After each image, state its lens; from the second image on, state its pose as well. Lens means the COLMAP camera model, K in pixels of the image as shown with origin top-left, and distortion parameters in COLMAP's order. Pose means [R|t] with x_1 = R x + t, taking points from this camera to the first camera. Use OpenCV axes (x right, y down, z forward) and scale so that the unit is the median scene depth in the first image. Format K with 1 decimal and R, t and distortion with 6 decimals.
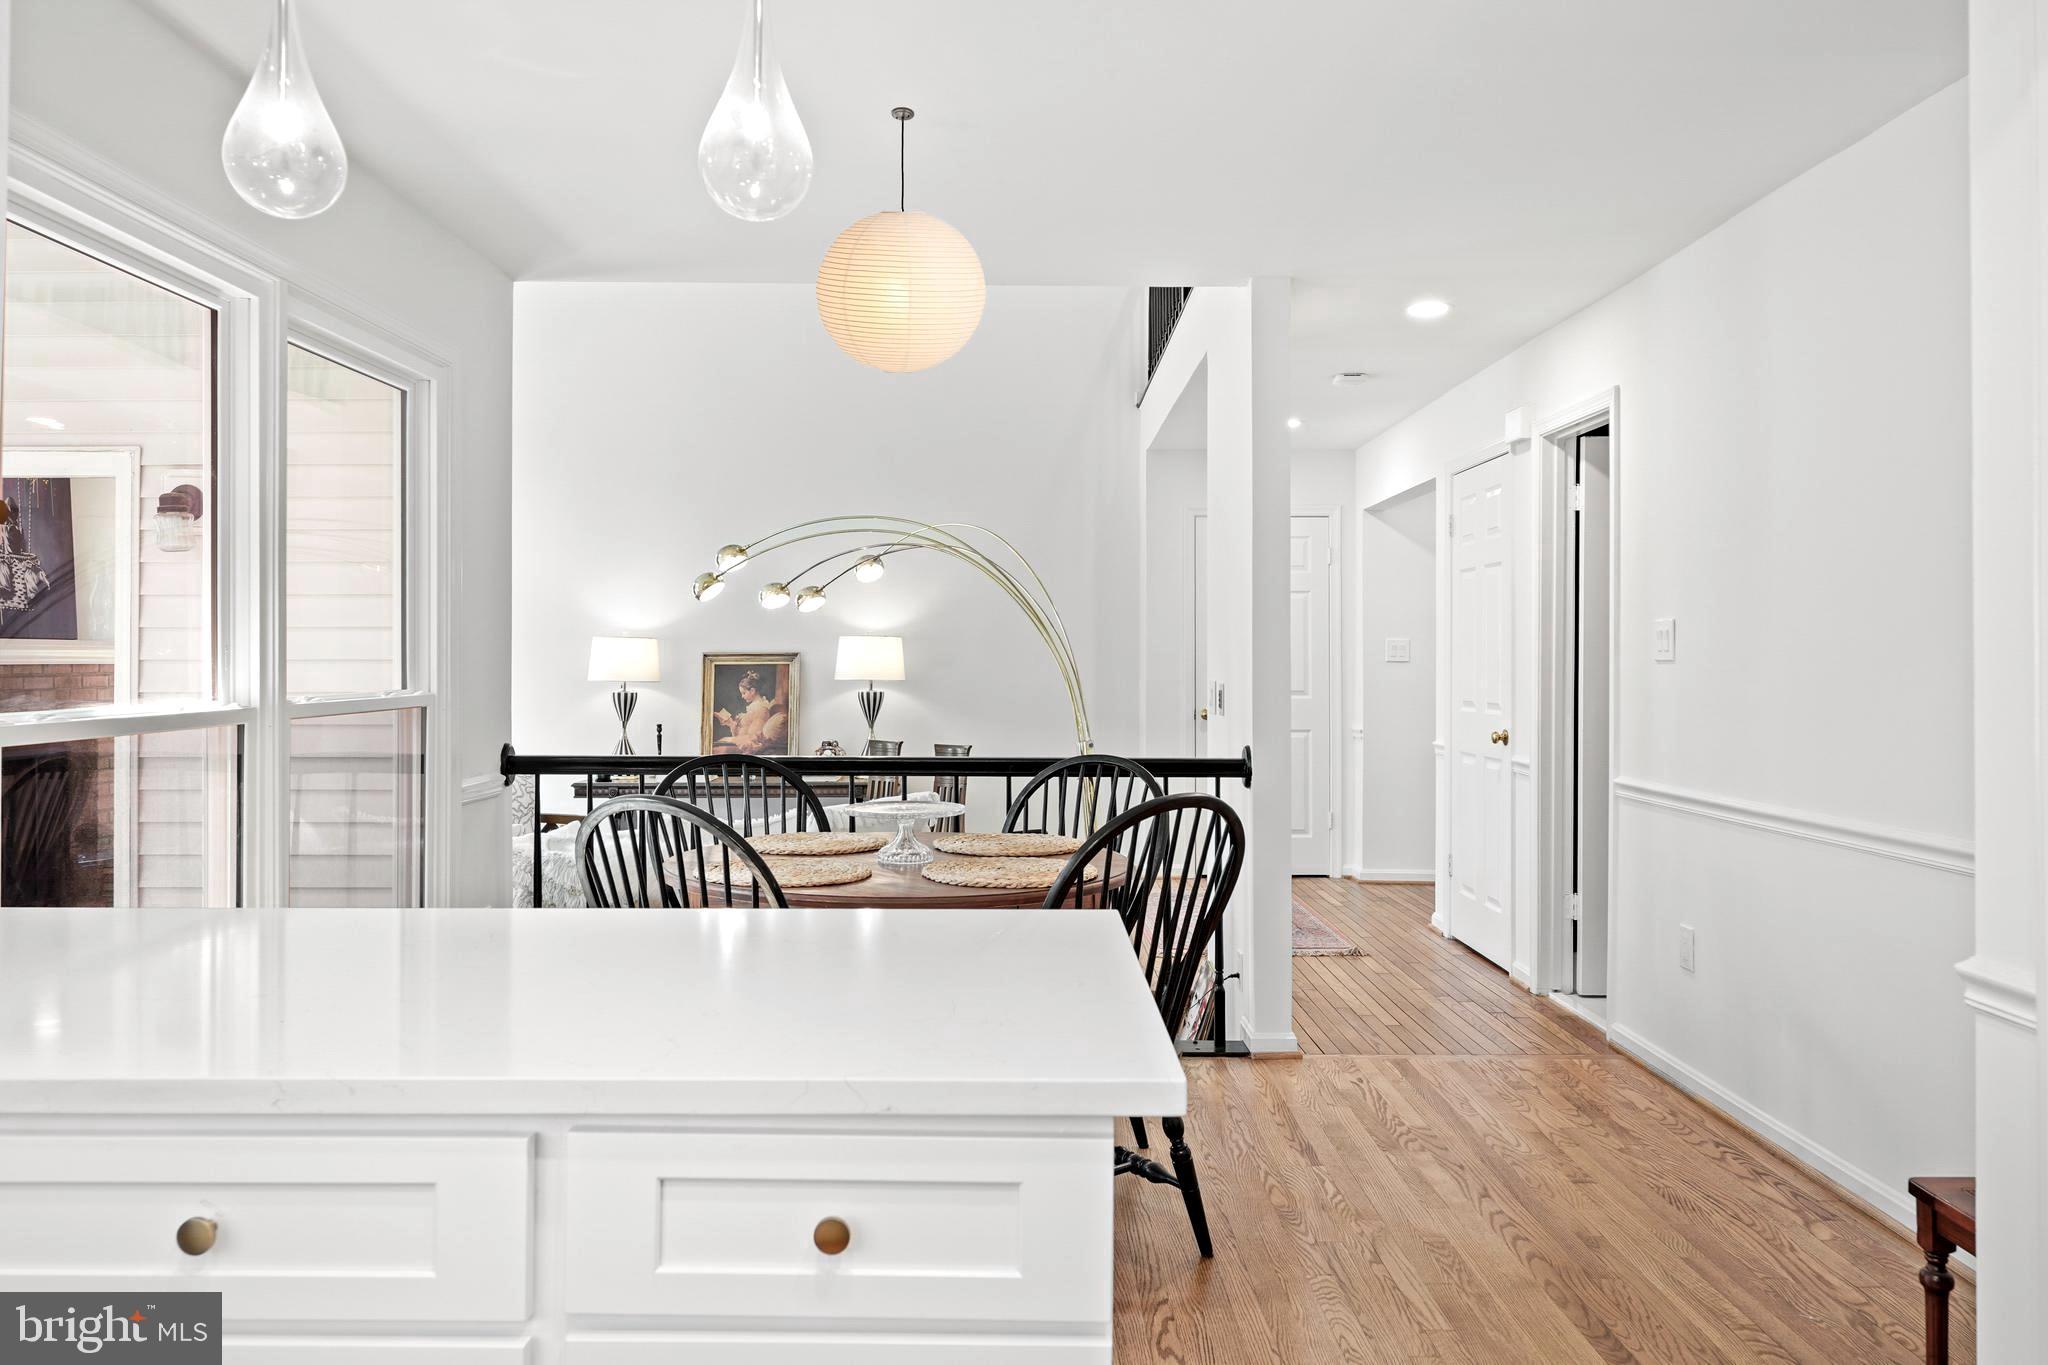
lens RADIAL K [[1475.5, 0, 1015.4], [0, 1475.5, 648.2], [0, 0, 1]] dist [-0.002915, -0.013147]
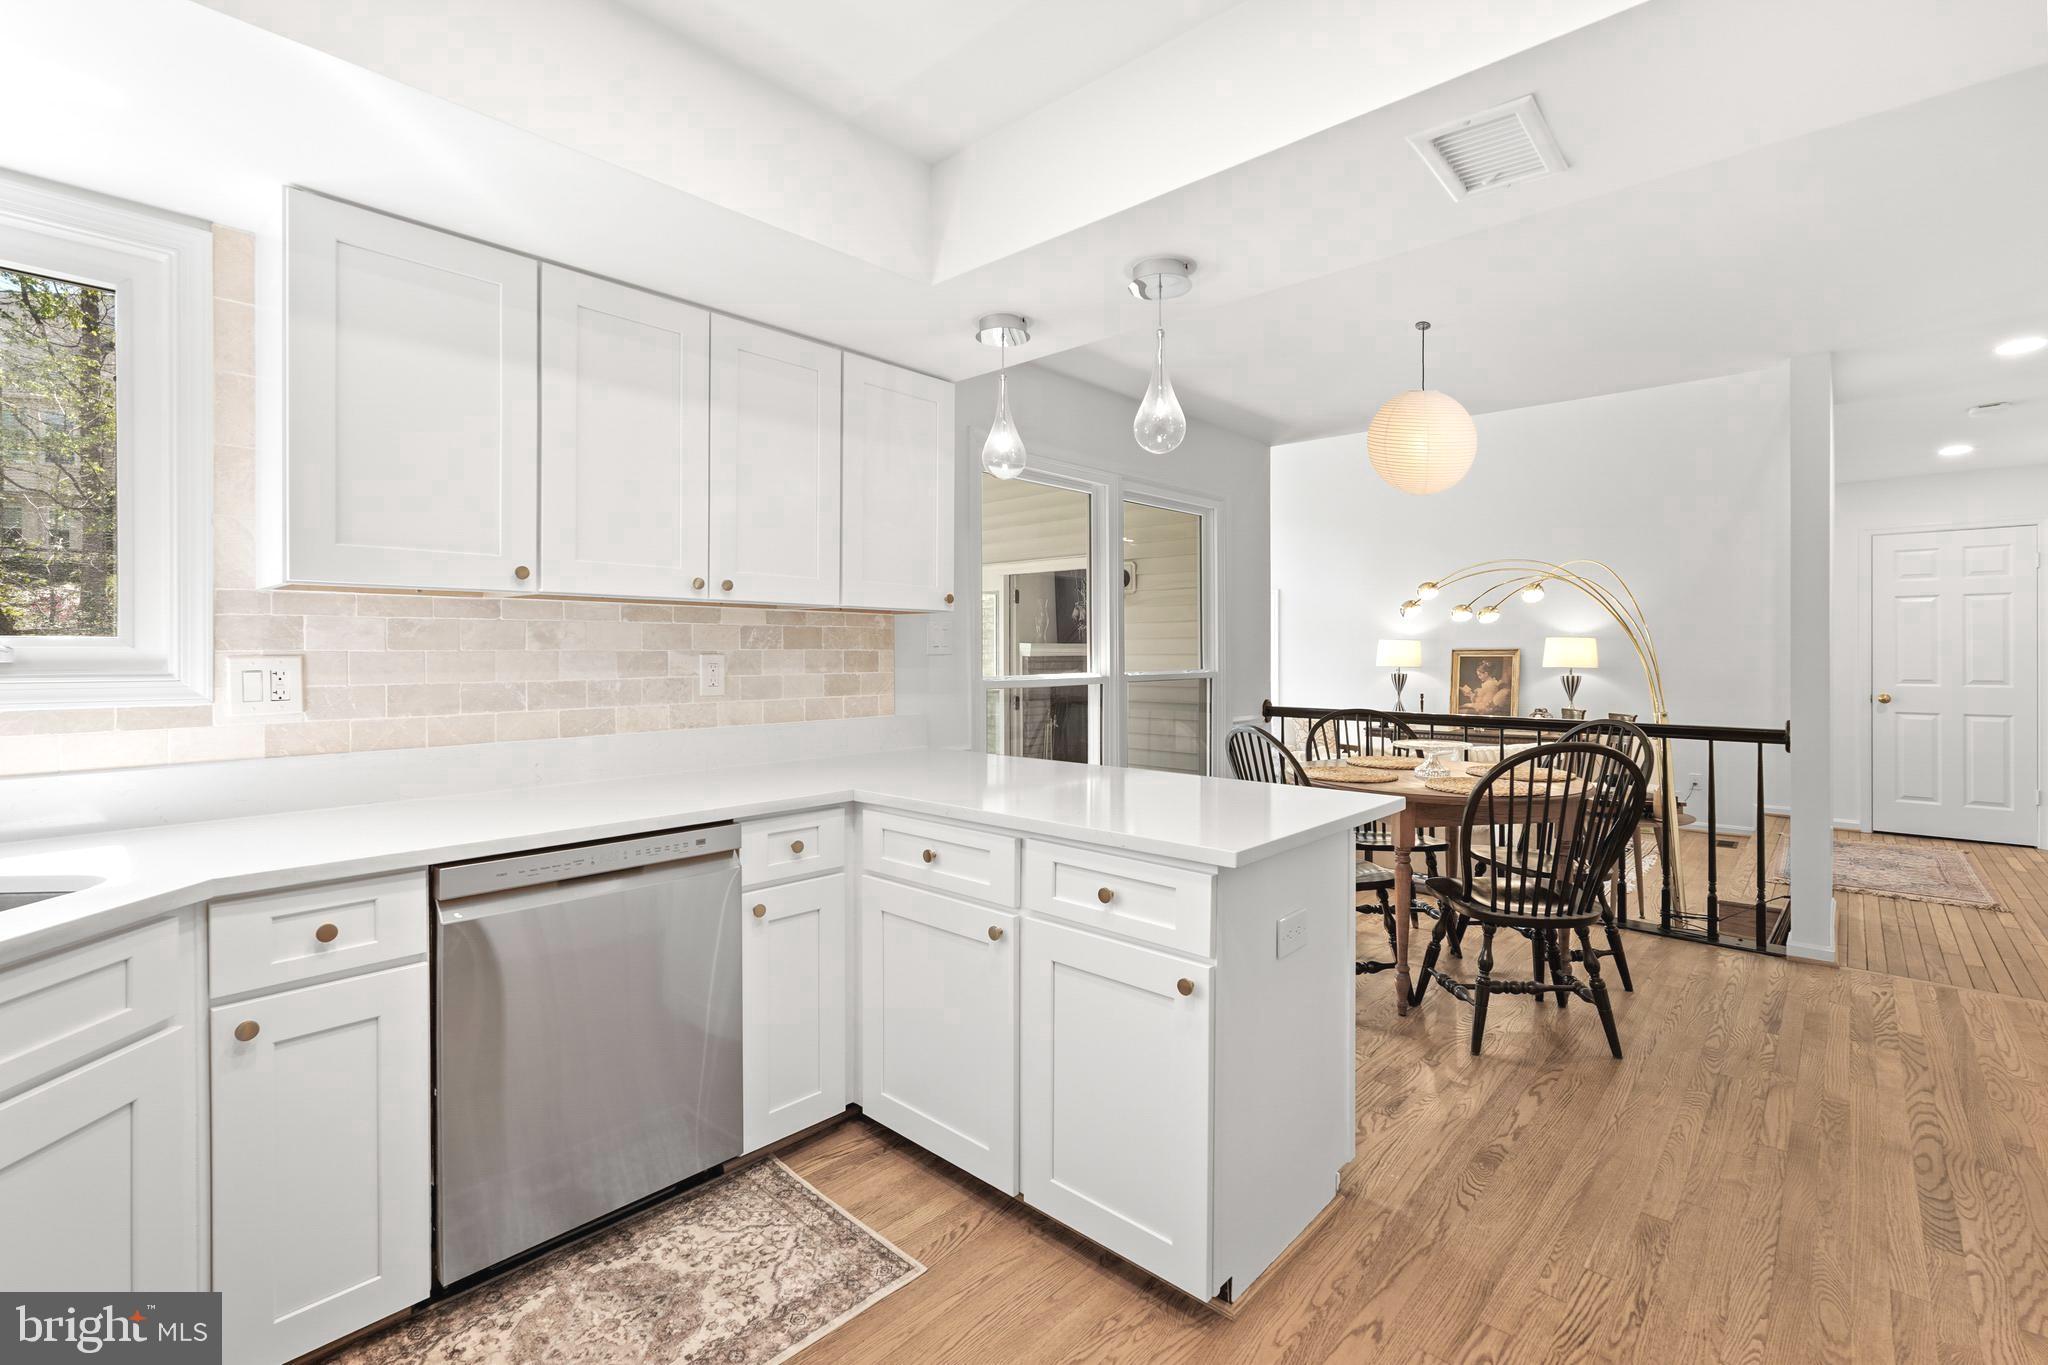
lens RADIAL K [[911.5, 0, 1016.7], [0, 911.5, 667.7], [0, 0, 1]] dist [-0.008614, 0.003733]
pose [[0.735601, 0.010644, -0.677331, 0.232032], [0.006046, 0.999734, 0.022276, -0.003049], [0.677388, -0.020481, 0.735341, -0.057258]]
